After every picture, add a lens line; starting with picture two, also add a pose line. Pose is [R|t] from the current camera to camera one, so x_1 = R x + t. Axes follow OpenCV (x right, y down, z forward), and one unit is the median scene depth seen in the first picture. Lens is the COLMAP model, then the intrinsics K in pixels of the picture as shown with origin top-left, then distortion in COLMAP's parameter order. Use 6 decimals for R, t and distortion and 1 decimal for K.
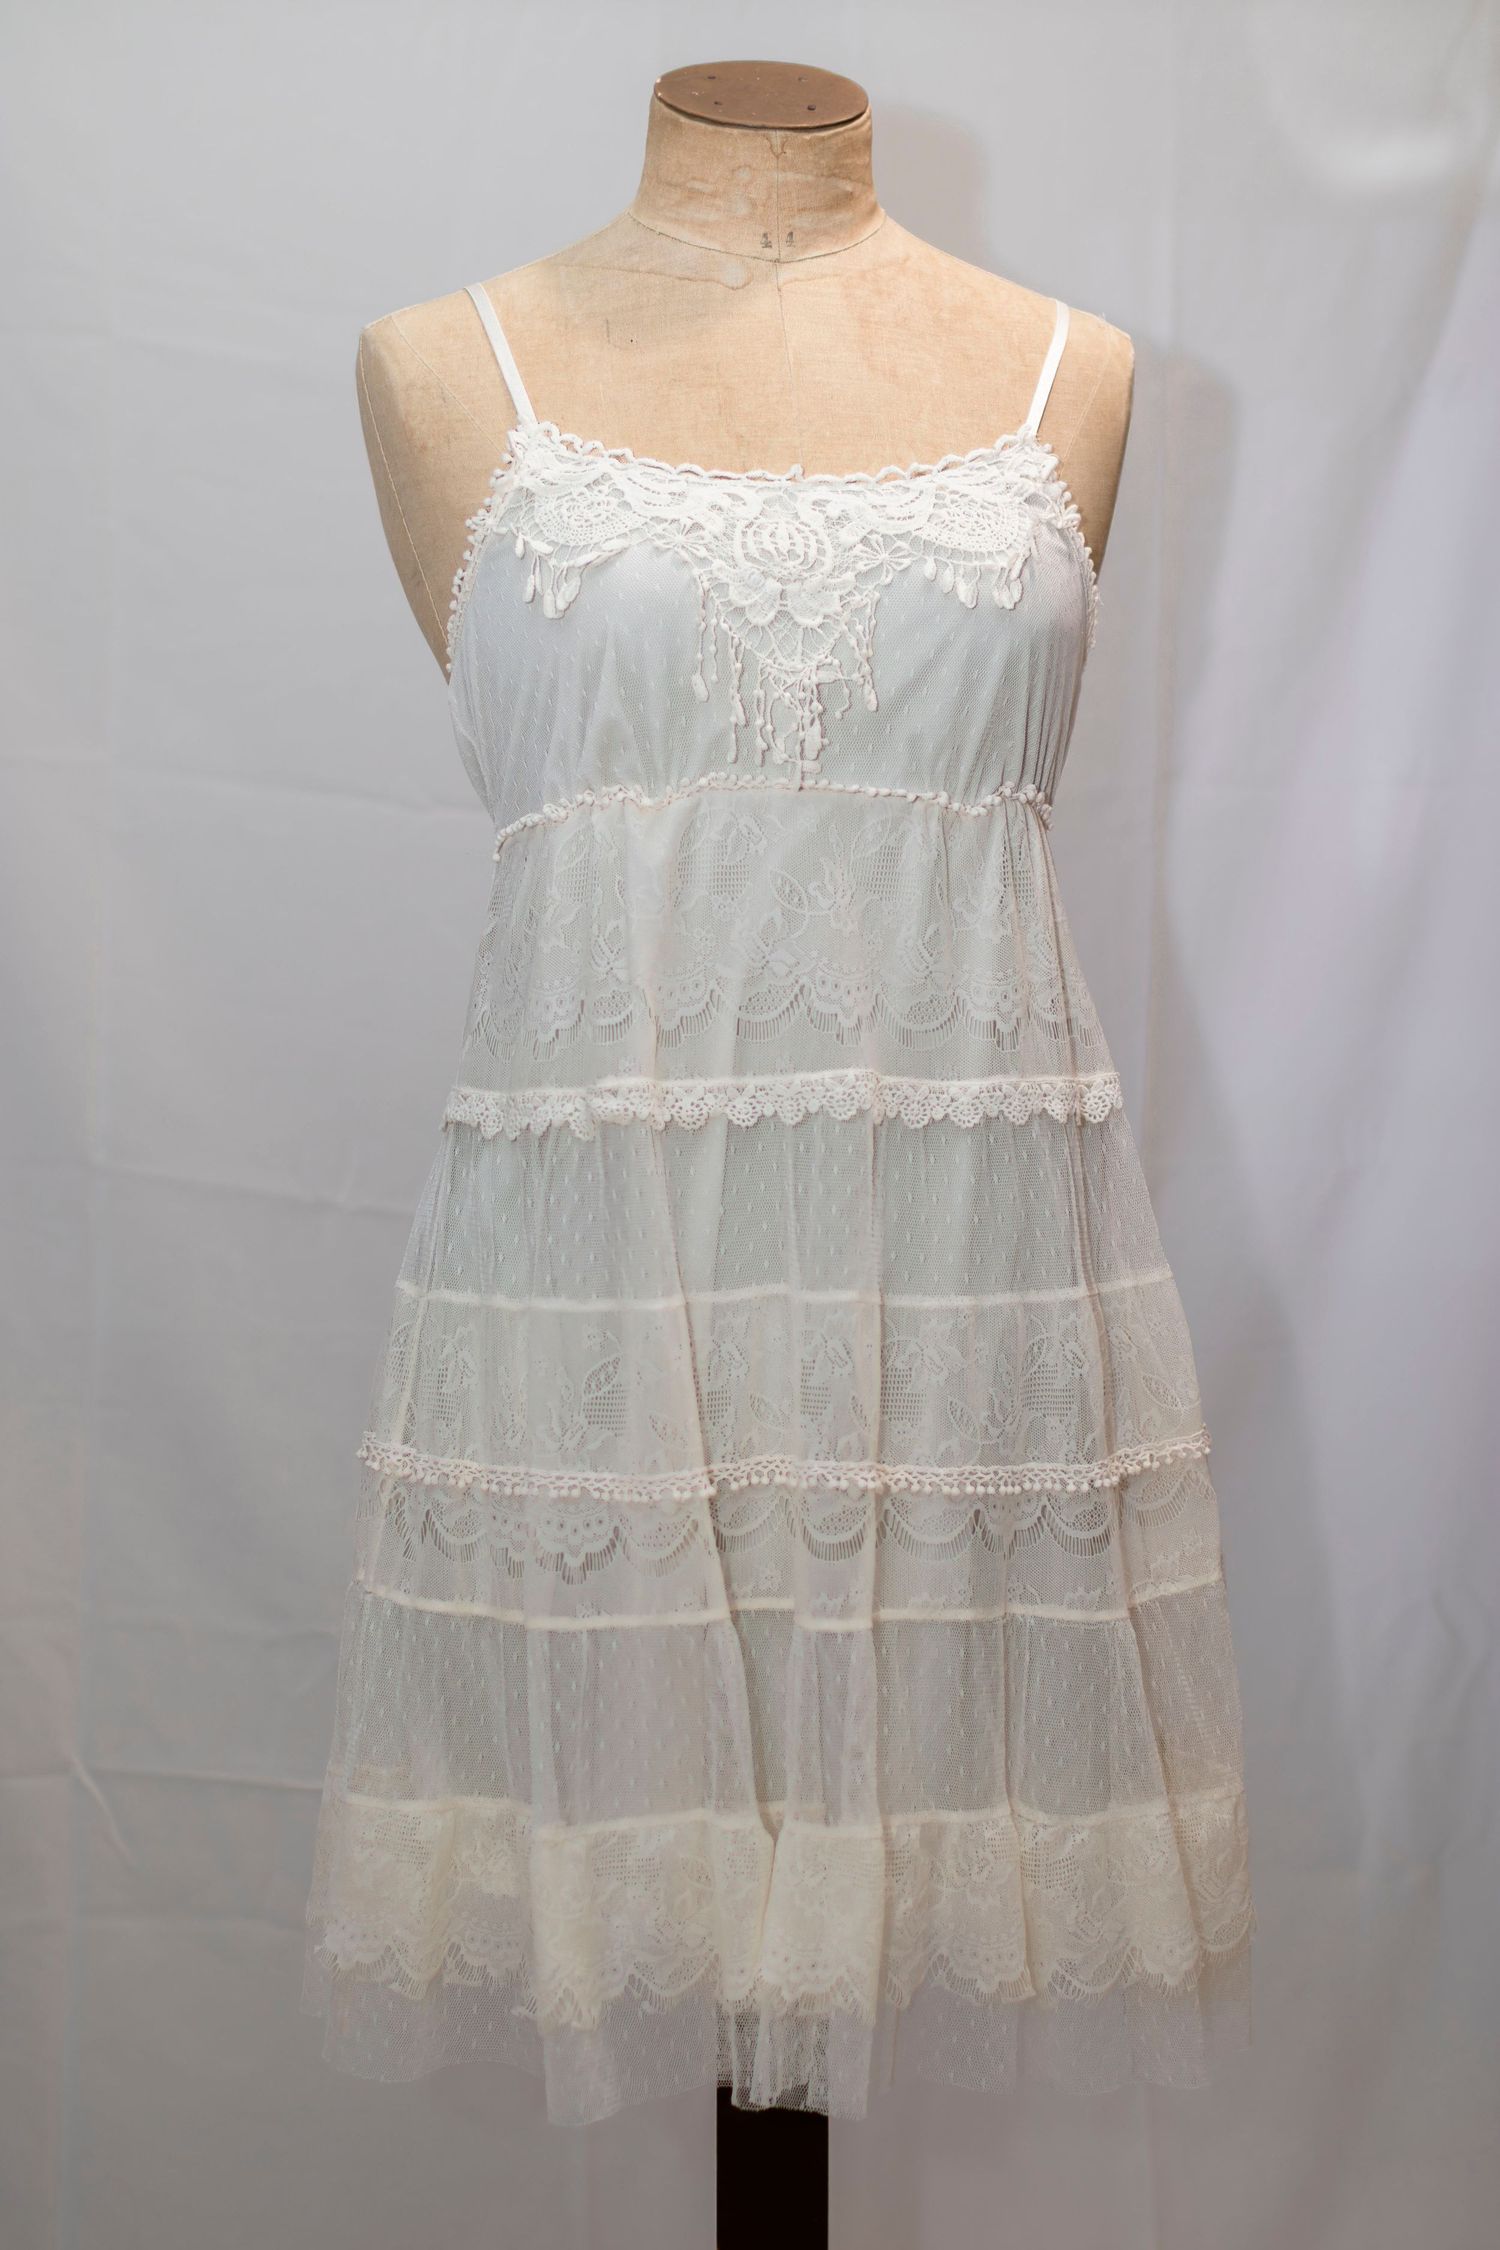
lens RADIAL K [[3439.1, 0, 750.0], [0, 3439.1, 1125.0], [0, 0, 1]] dist [-0.033395, -0.075511]
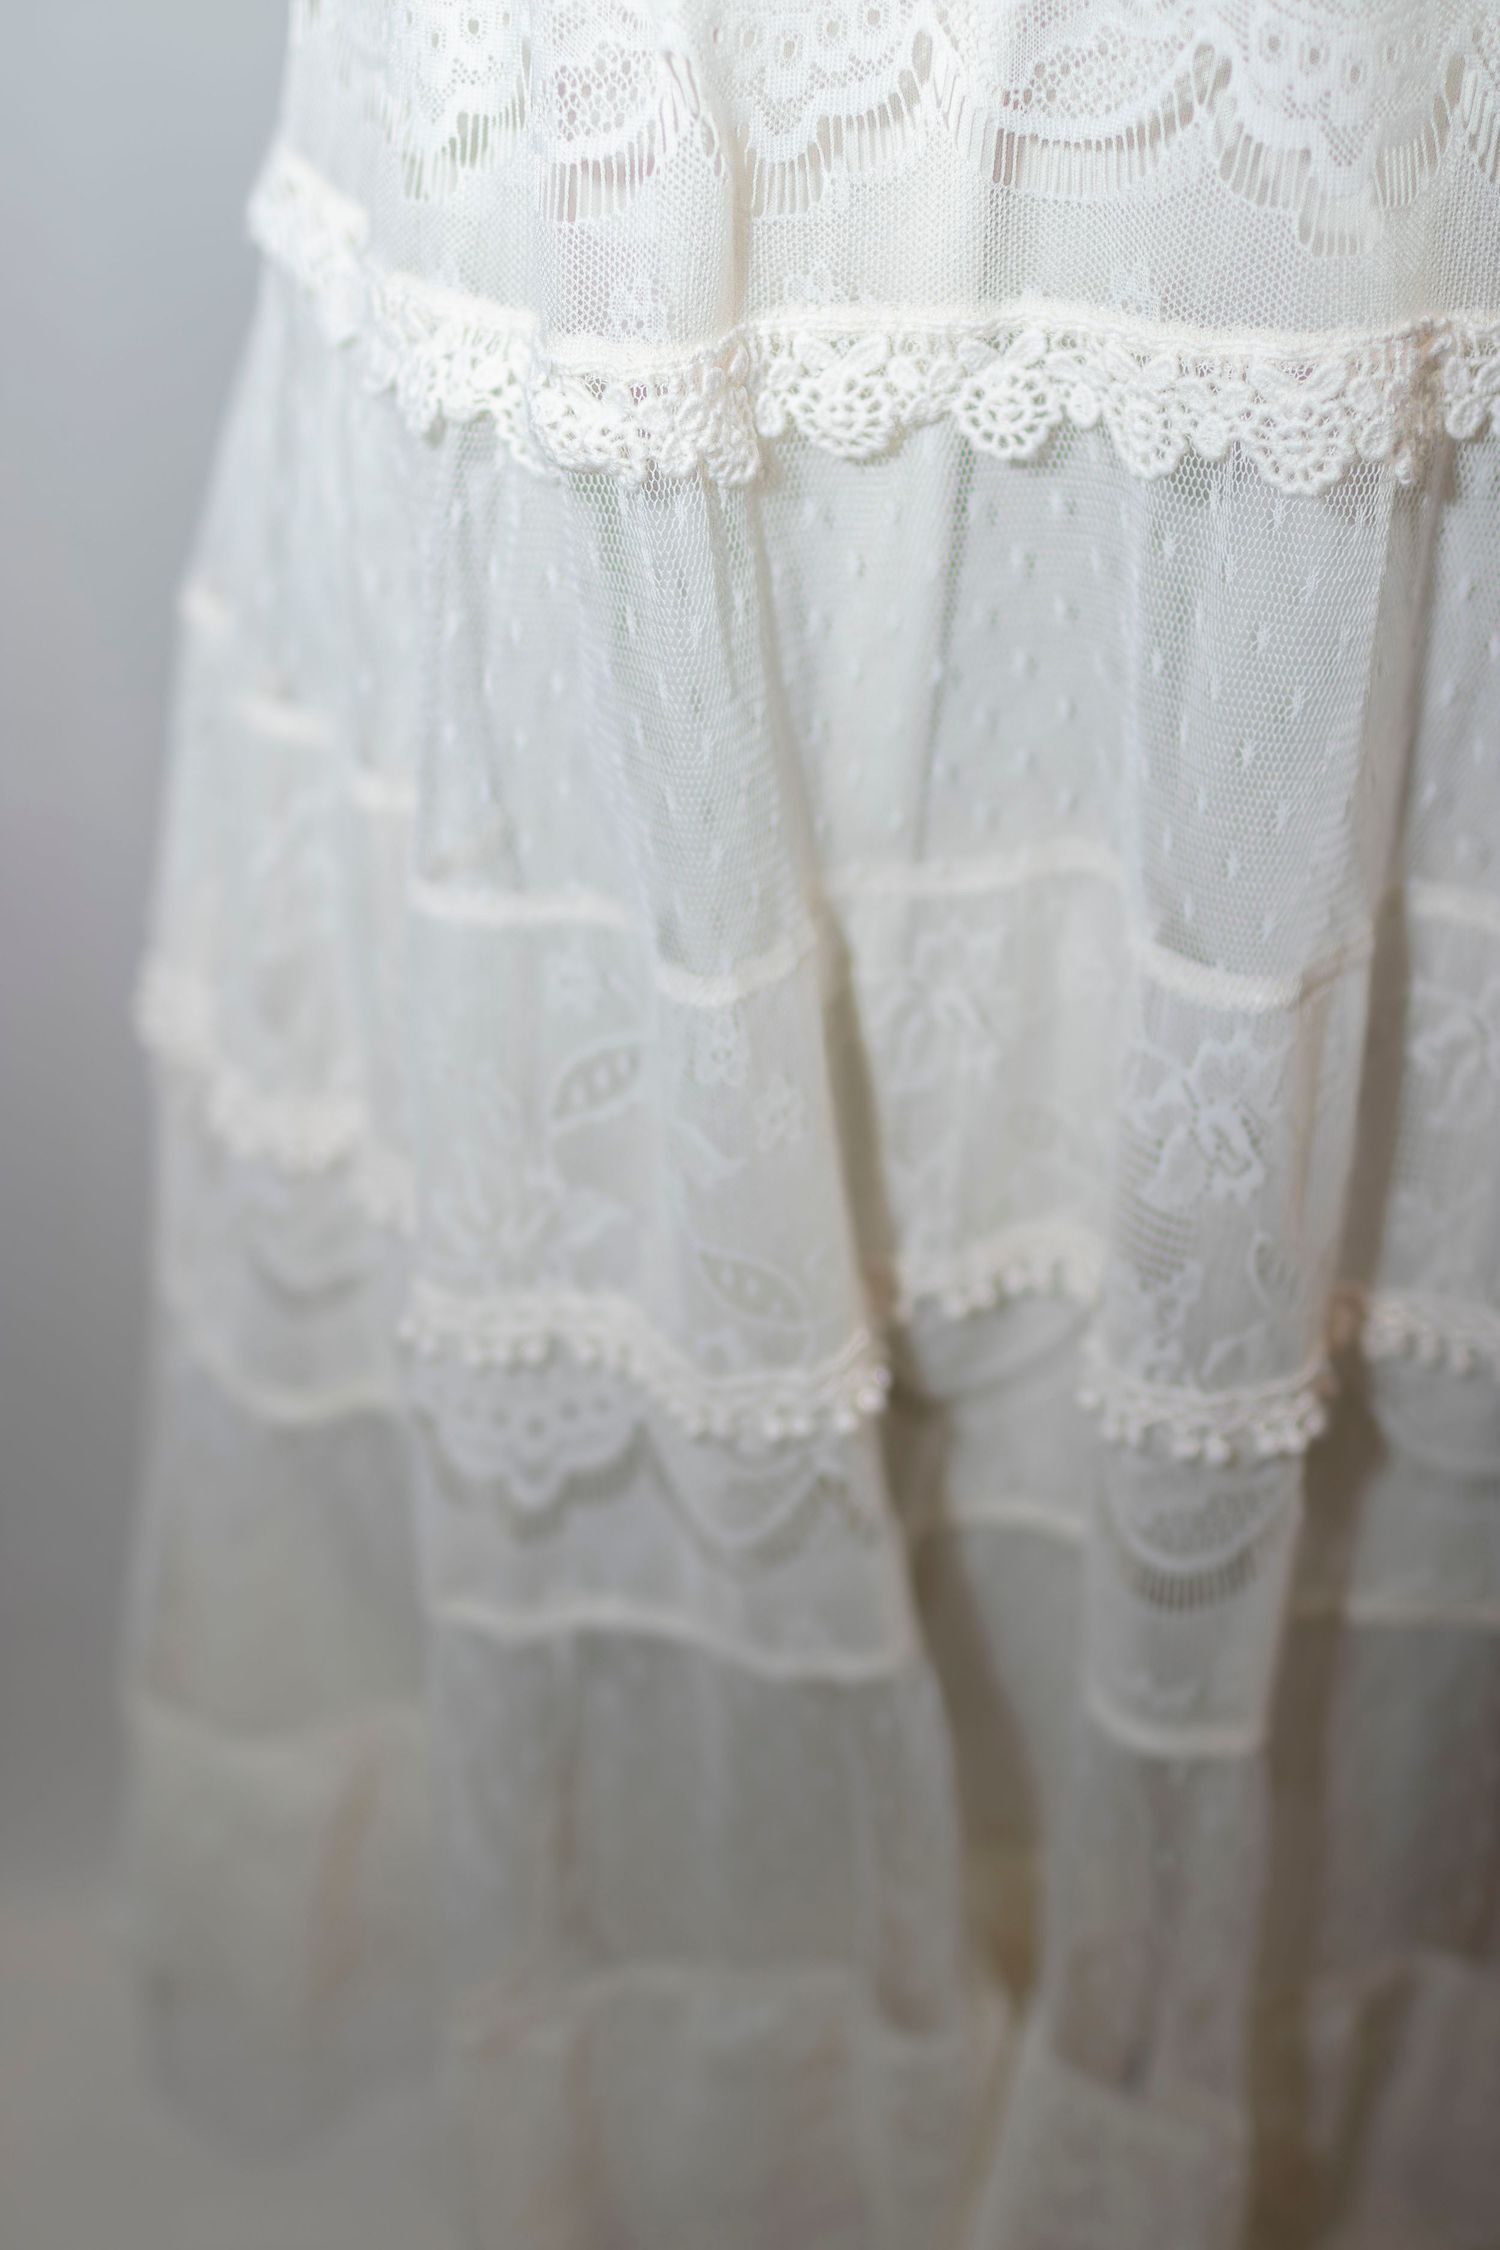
lens RADIAL K [[3439.1, 0, 750.0], [0, 3439.1, 1125.0], [0, 0, 1]] dist [-0.033395, -0.075511]
pose [[0.982423, 0.095638, -0.160306, 0.033487], [0.002432, 0.852147, 0.523297, -0.118359], [0.186651, -0.514489, 0.836936, 0.684850]]
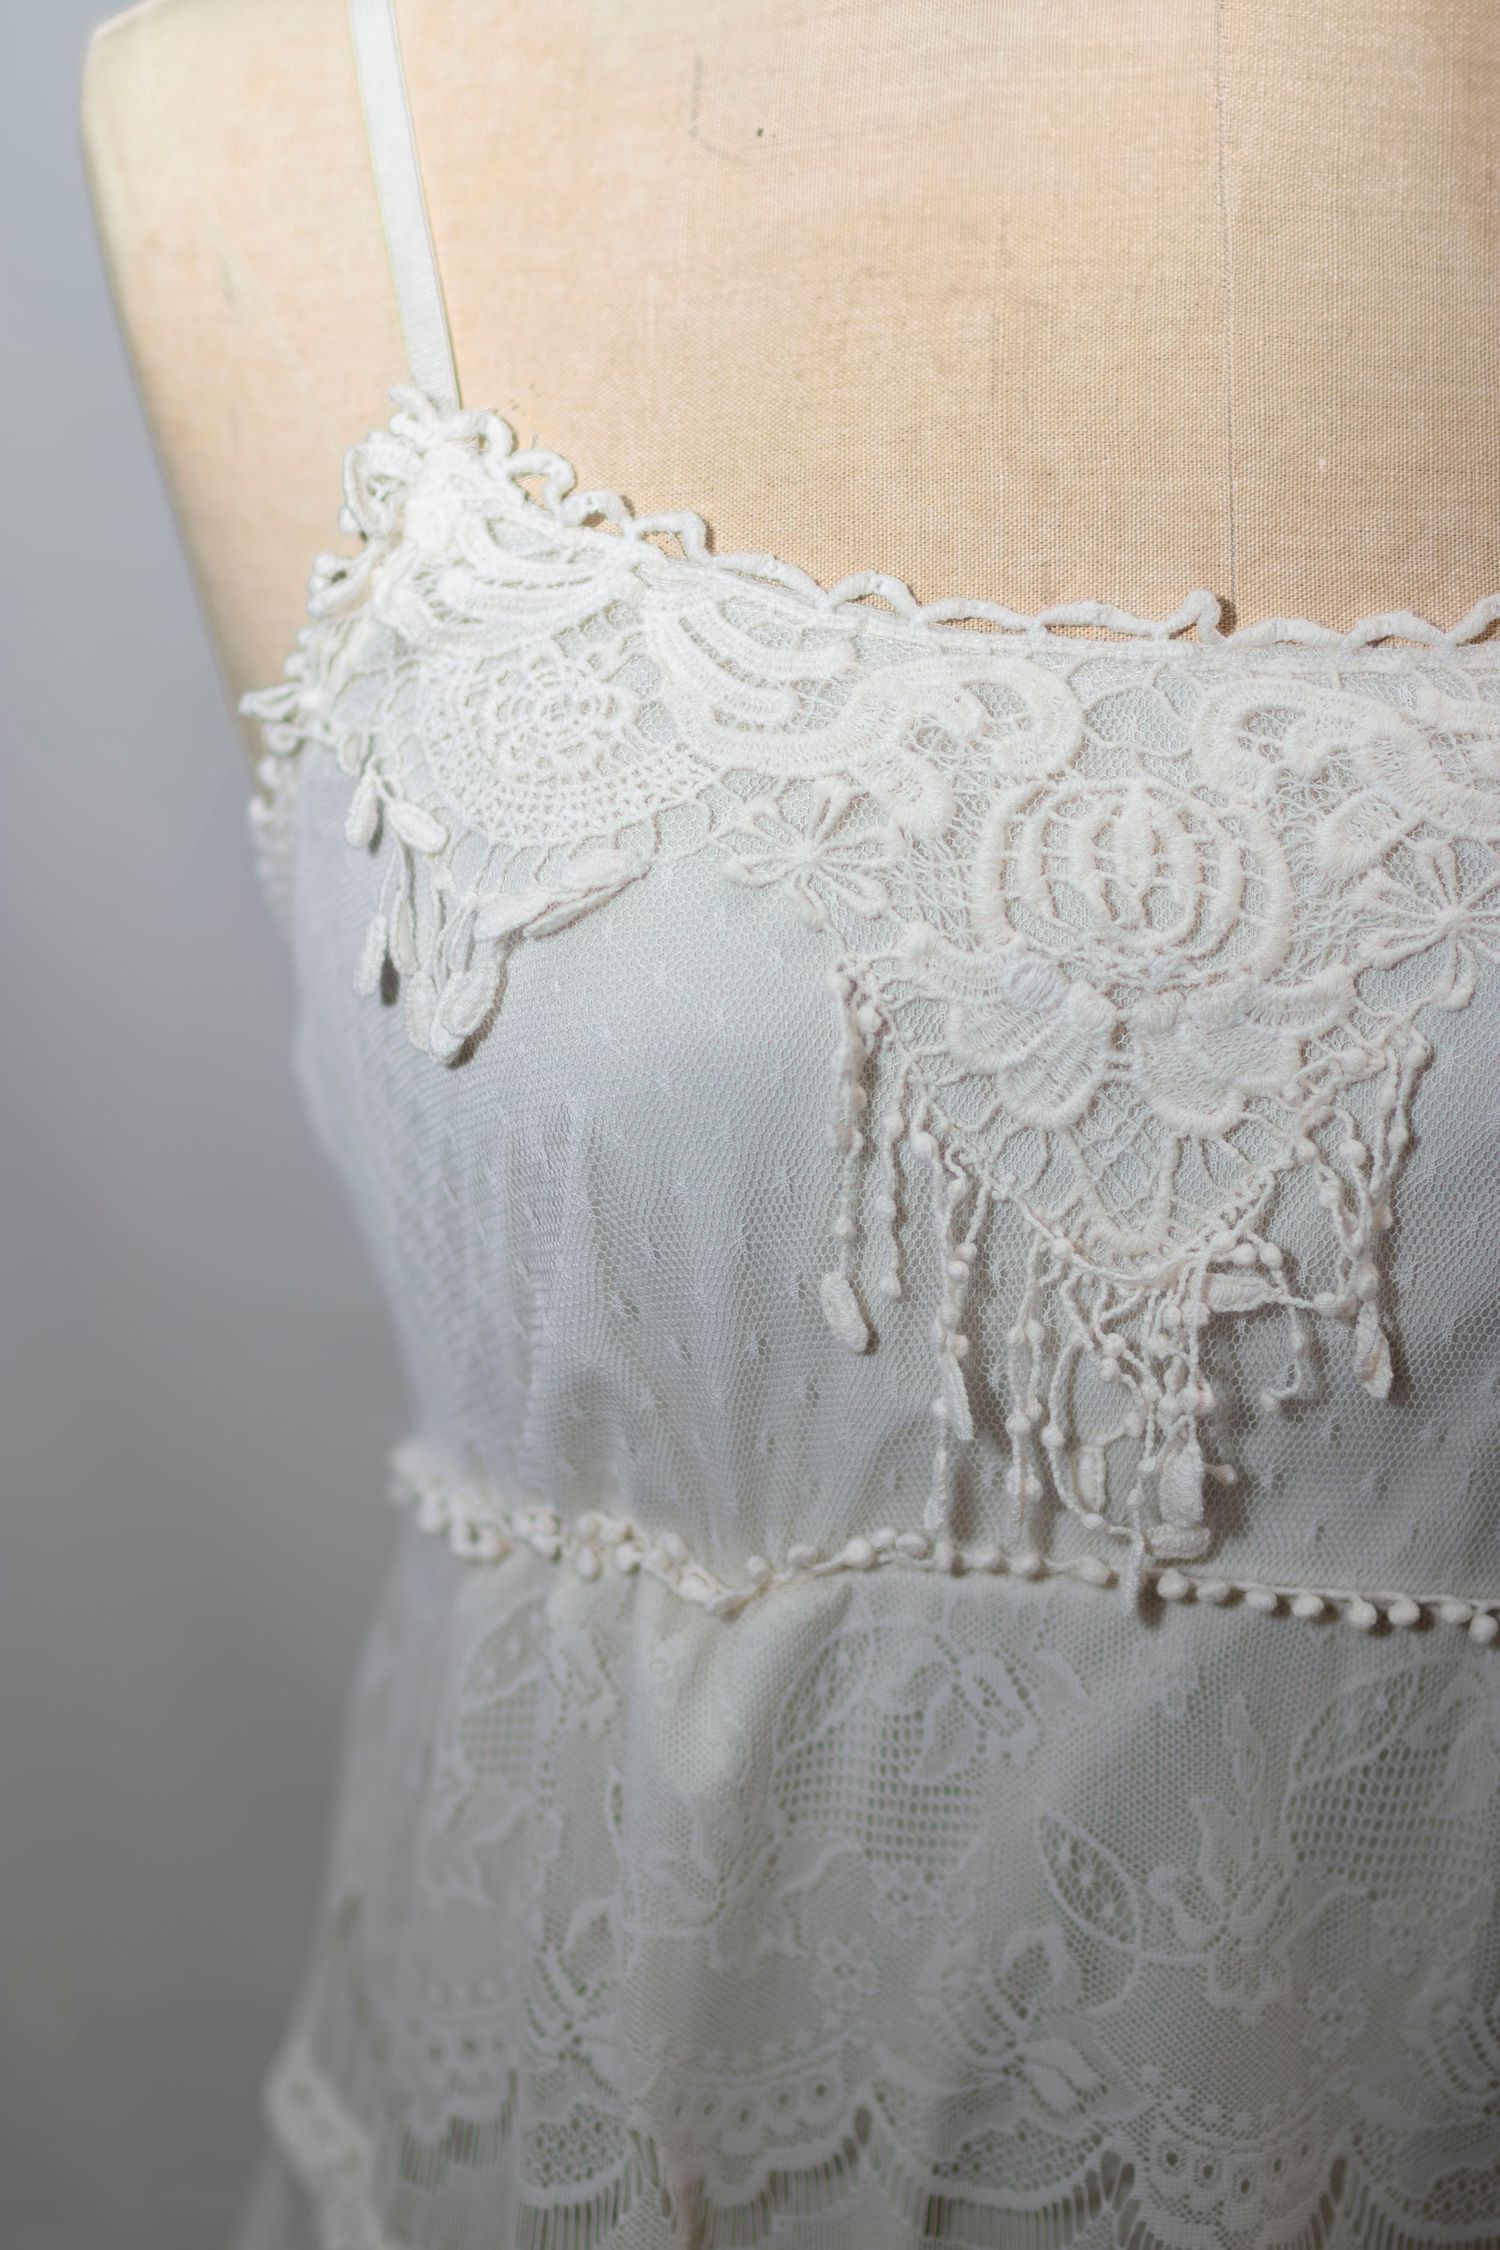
lens RADIAL K [[3439.1, 0, 750.0], [0, 3439.1, 1125.0], [0, 0, 1]] dist [-0.033395, -0.075511]
pose [[0.975208, 0.075485, -0.208018, 0.043454], [-0.031611, 0.977902, 0.206661, -0.210681], [0.219021, -0.194962, 0.956044, 0.682169]]
